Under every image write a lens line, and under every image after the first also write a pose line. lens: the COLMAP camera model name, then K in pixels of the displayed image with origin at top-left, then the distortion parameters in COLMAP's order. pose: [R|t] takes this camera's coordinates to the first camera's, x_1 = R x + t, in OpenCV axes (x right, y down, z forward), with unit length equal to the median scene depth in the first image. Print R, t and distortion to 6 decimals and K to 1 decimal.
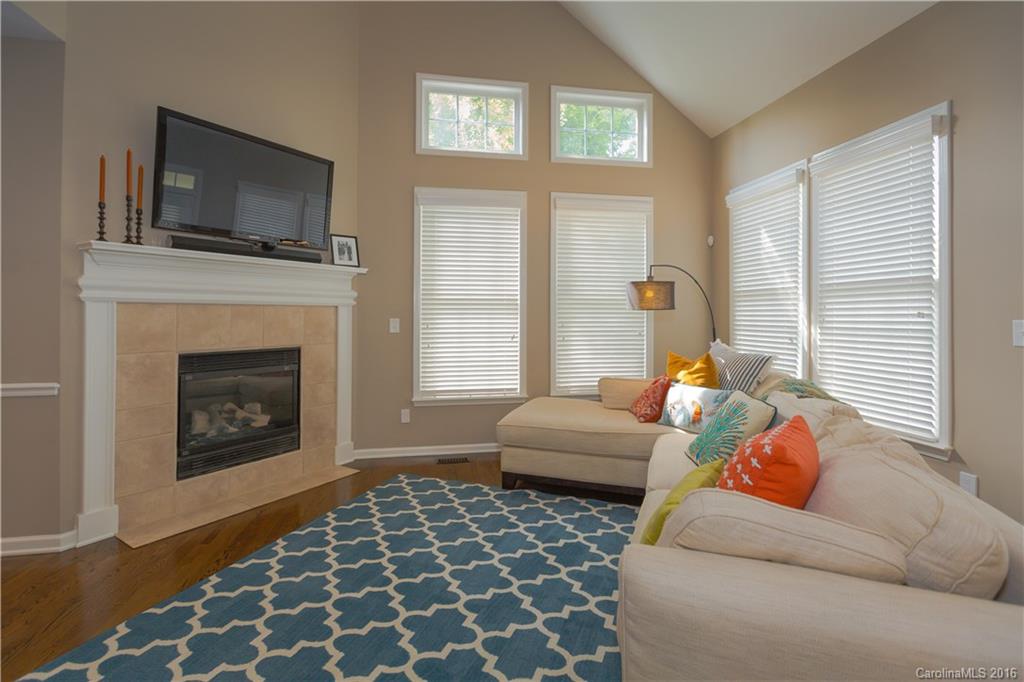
lens RADIAL K [[485.8, 0, 530.0], [0, 485.8, 310.4], [0, 0, 1]] dist [0.004732, -0.000281]
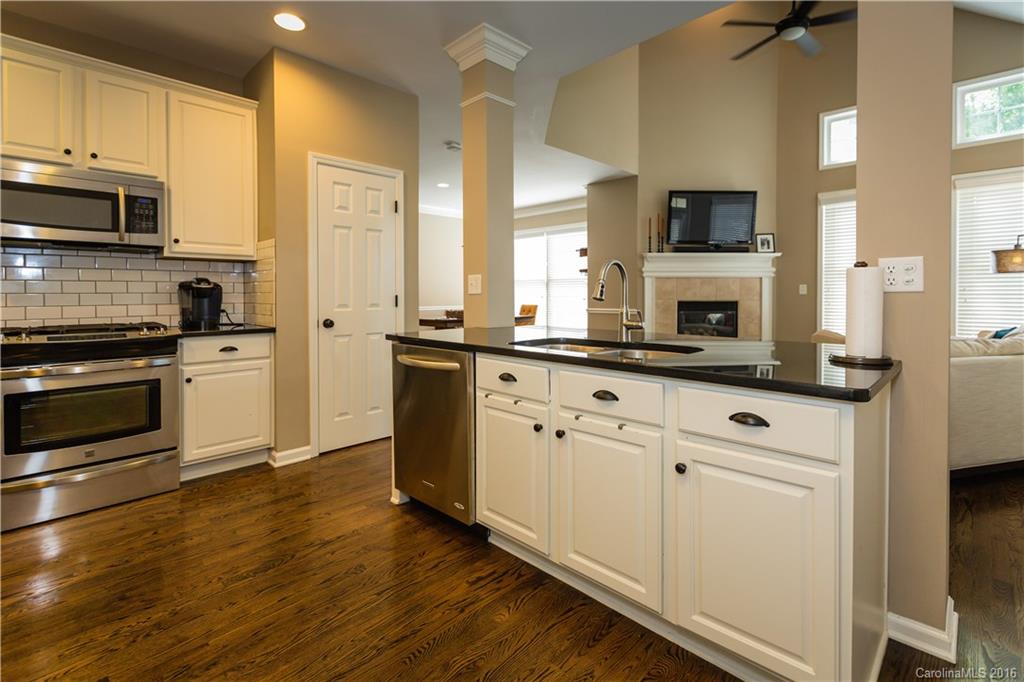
lens RADIAL K [[501.3, 0, 492.3], [0, 501.3, 294.0], [0, 0, 1]] dist [0.002688, -0.000200]
pose [[0.552316, 0.000528, -0.833634, 0.538139], [0.009946, 0.999924, 0.007223, 0.027403], [0.833575, -0.012281, 0.552269, -0.724274]]
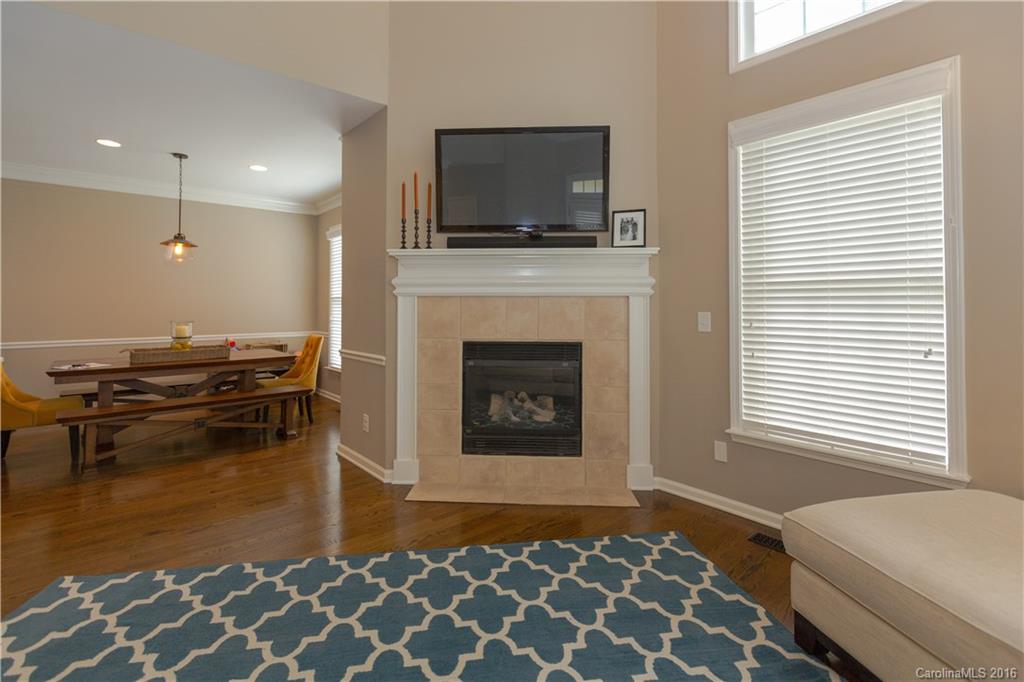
lens RADIAL K [[501.3, 0, 492.3], [0, 501.3, 294.0], [0, 0, 1]] dist [0.002688, -0.000200]
pose [[0.455224, -0.018564, -0.890183, 0.276612], [0.008236, 0.999828, -0.016639, 0.000018], [0.890339, 0.000243, 0.455299, 0.426034]]
